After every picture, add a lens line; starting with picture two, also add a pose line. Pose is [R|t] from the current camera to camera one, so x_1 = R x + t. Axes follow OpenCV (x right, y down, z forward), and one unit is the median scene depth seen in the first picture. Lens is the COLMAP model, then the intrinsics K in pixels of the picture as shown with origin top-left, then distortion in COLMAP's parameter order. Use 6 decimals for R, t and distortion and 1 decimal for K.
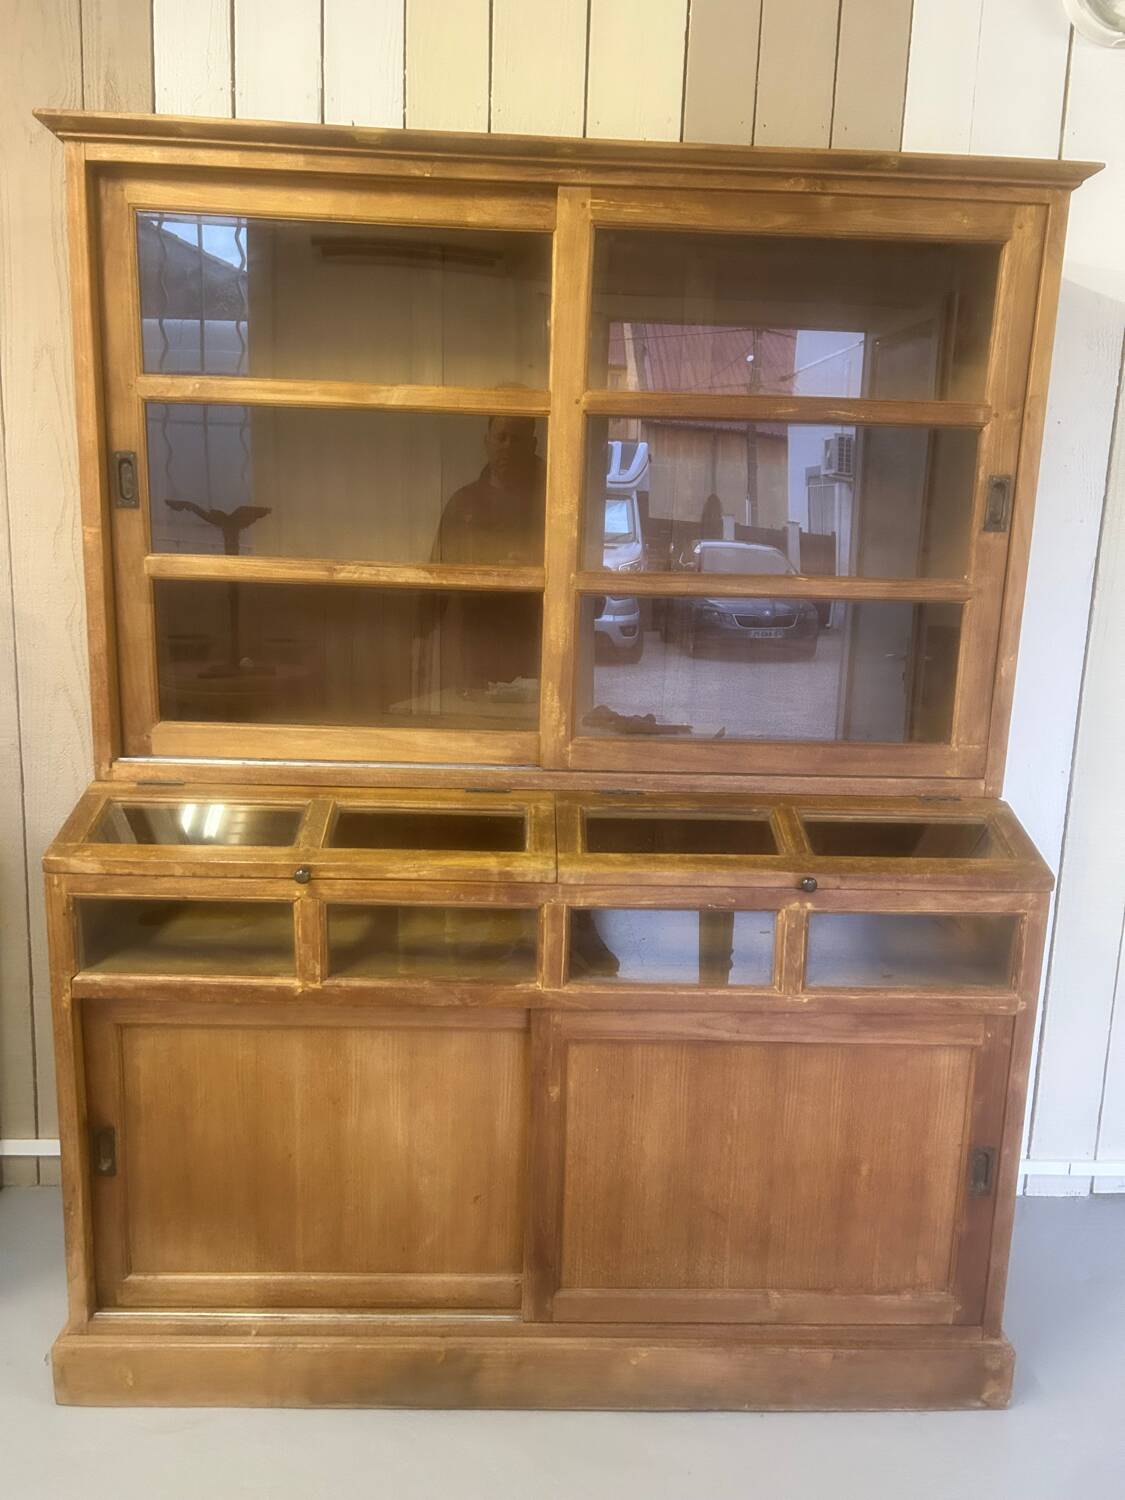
lens RADIAL K [[1101.9, 0, 574.0], [0, 1101.9, 771.3], [0, 0, 1]] dist [0.045419, -0.038859]
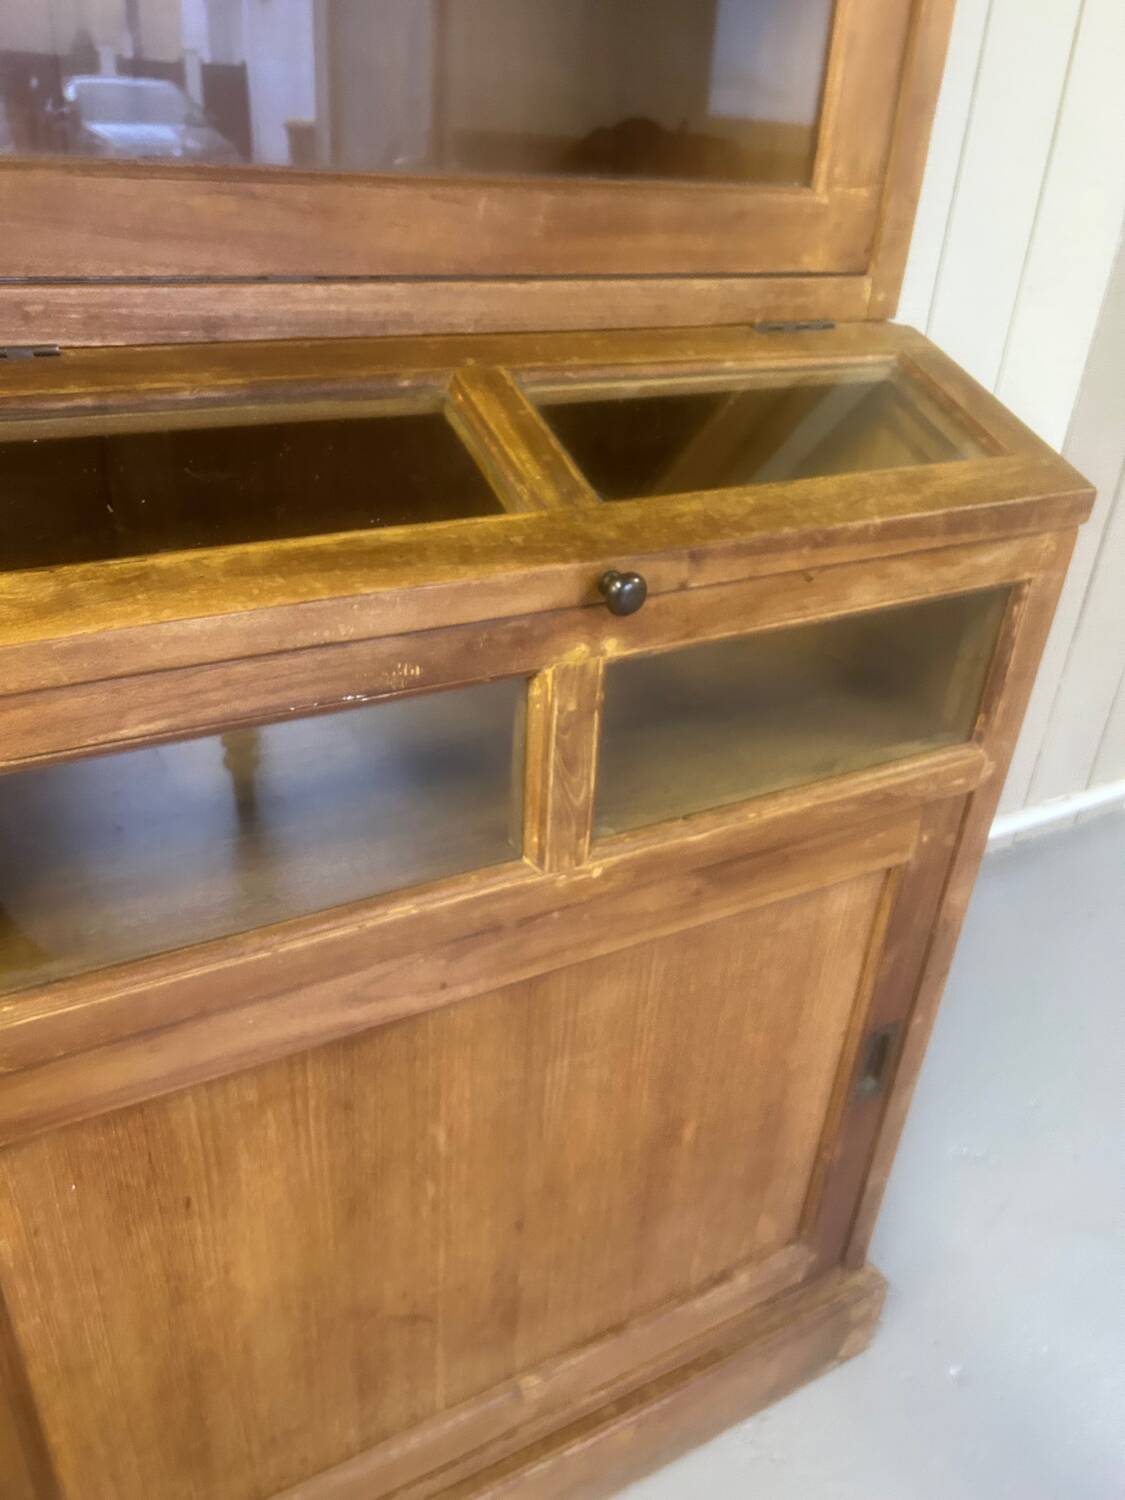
lens RADIAL K [[1101.9, 0, 529.3], [0, 1101.9, 747.6], [0, 0, 1]] dist [0.045419, -0.038859]
pose [[0.900462, -0.197179, 0.387671, 0.040955], [0.063502, 0.941382, 0.331311, 0.030452], [-0.430275, -0.273715, 0.860200, 0.661199]]
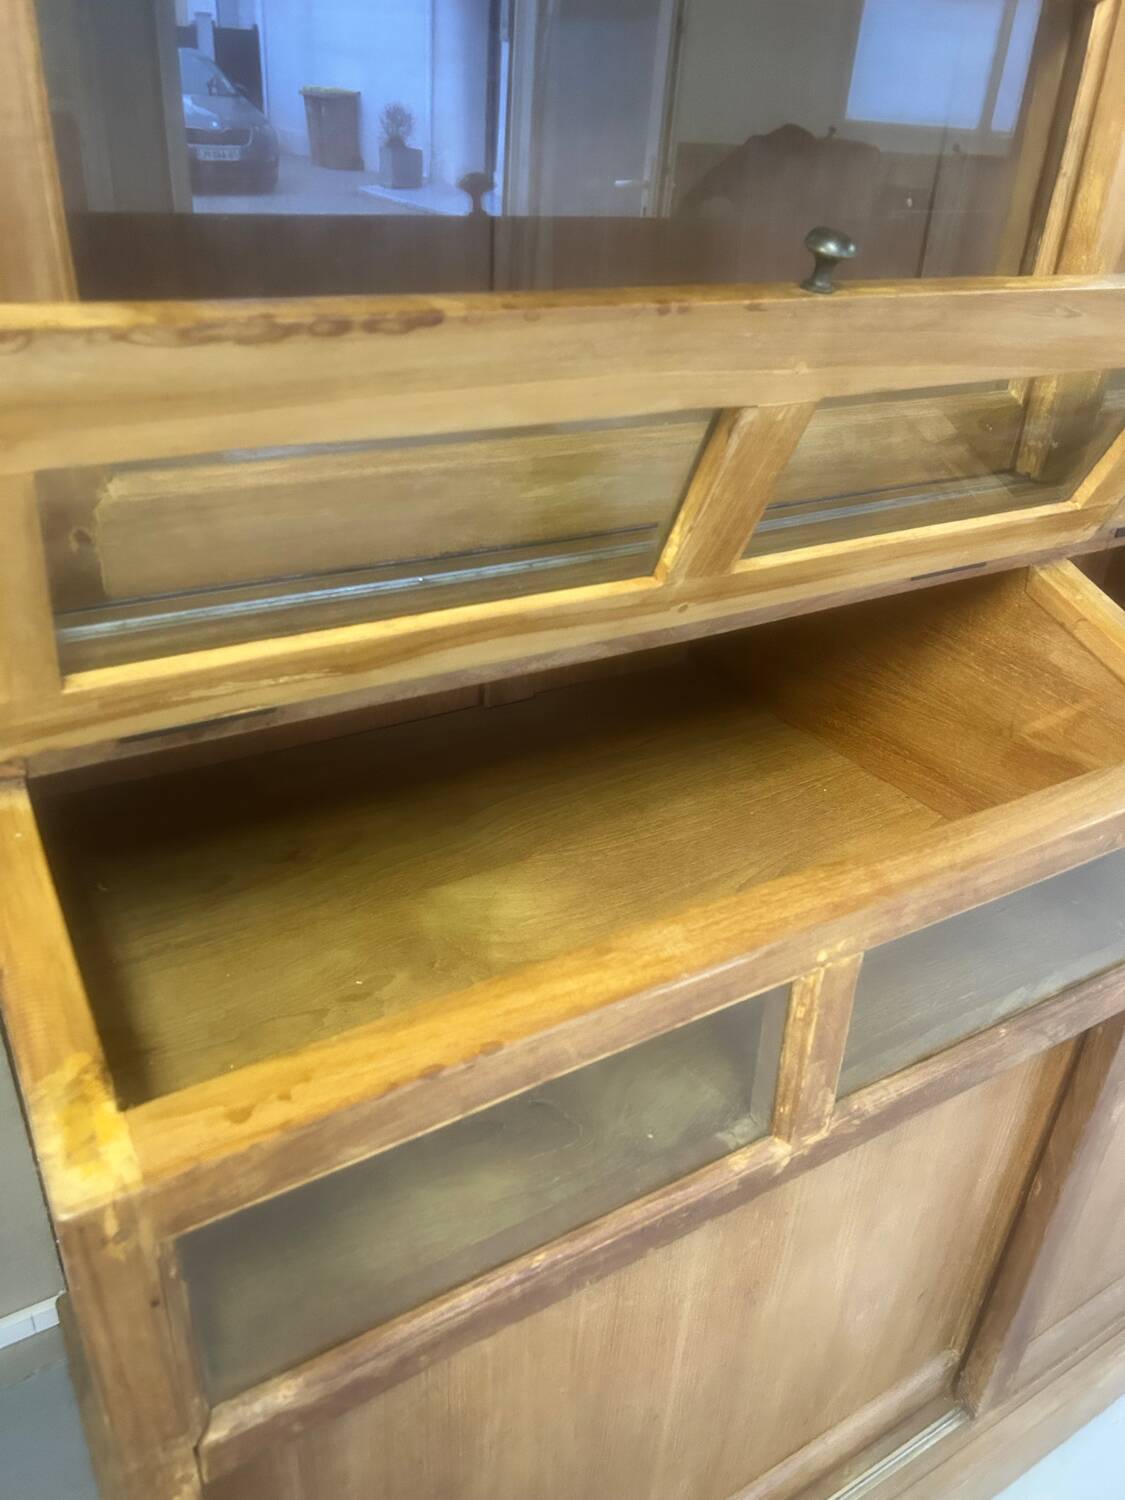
lens RADIAL K [[1101.9, 0, 567.1], [0, 1101.9, 759.1], [0, 0, 1]] dist [0.045419, -0.038859]
pose [[0.873992, -0.232433, 0.426746, -0.424455], [0.076264, 0.932913, 0.351934, -0.070959], [-0.479918, -0.275042, 0.833085, 0.716215]]
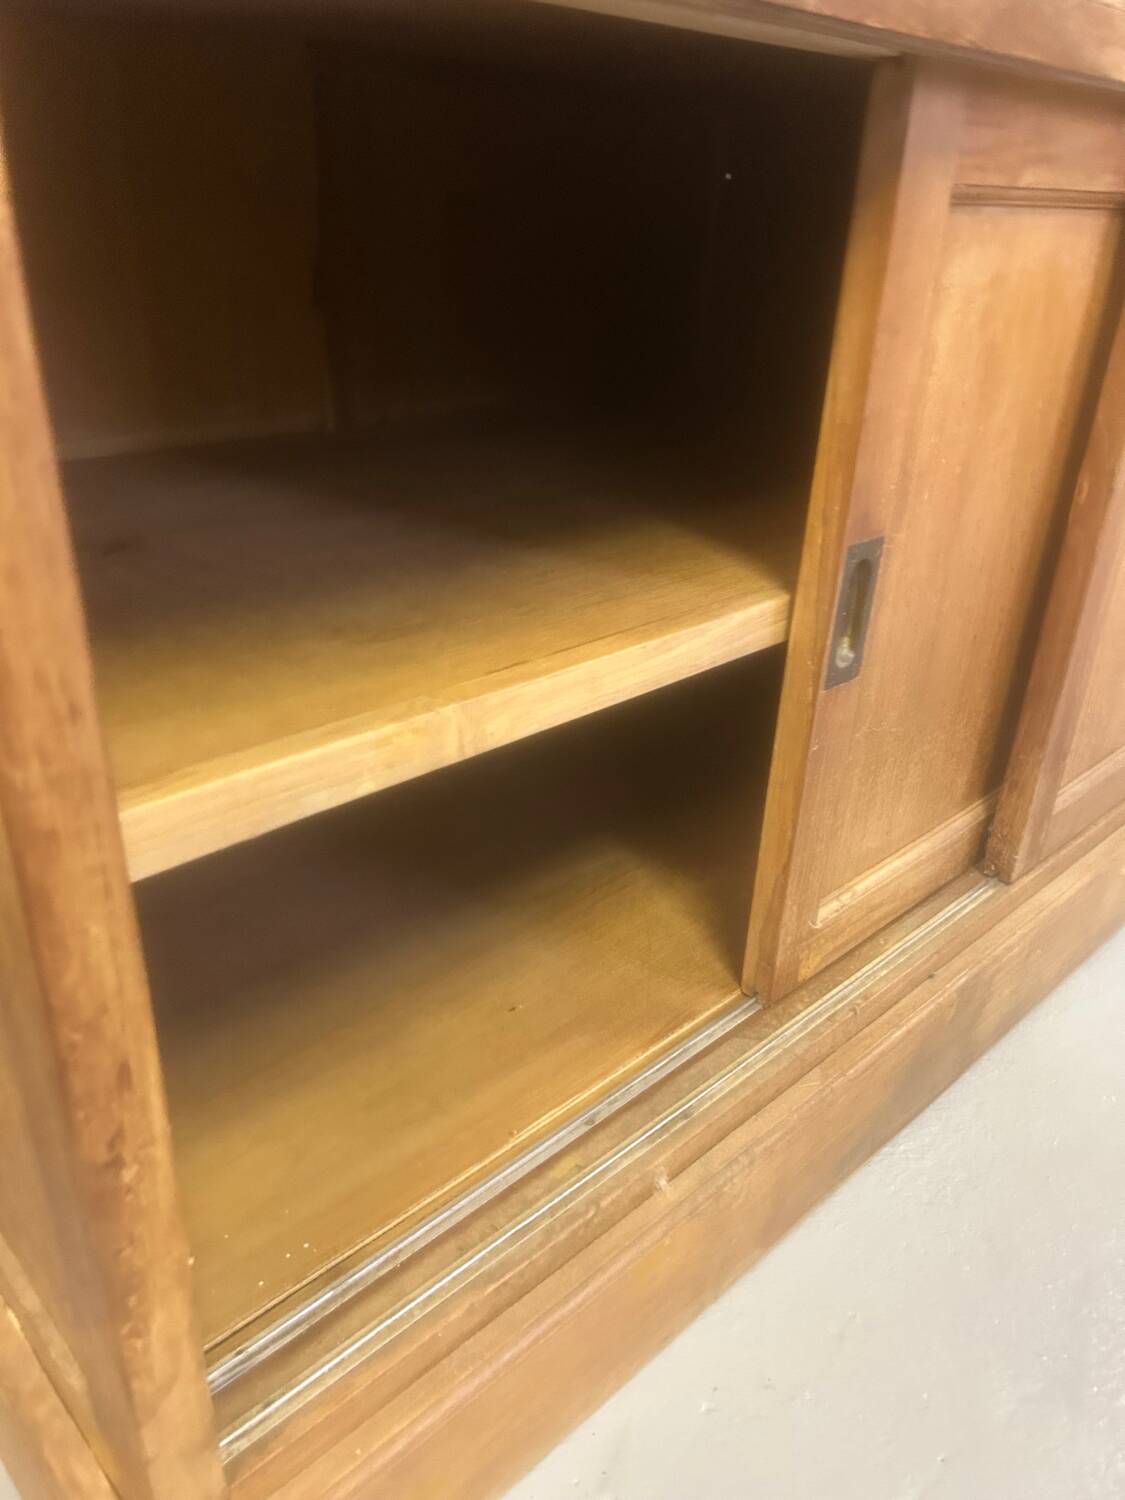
lens RADIAL K [[1101.9, 0, 566.8], [0, 1101.9, 750.4], [0, 0, 1]] dist [0.045419, -0.038859]
pose [[0.748940, -0.302418, 0.589604, -0.480365], [0.115486, 0.935735, 0.333260, 0.257407], [-0.652497, -0.181501, 0.735735, 0.793443]]
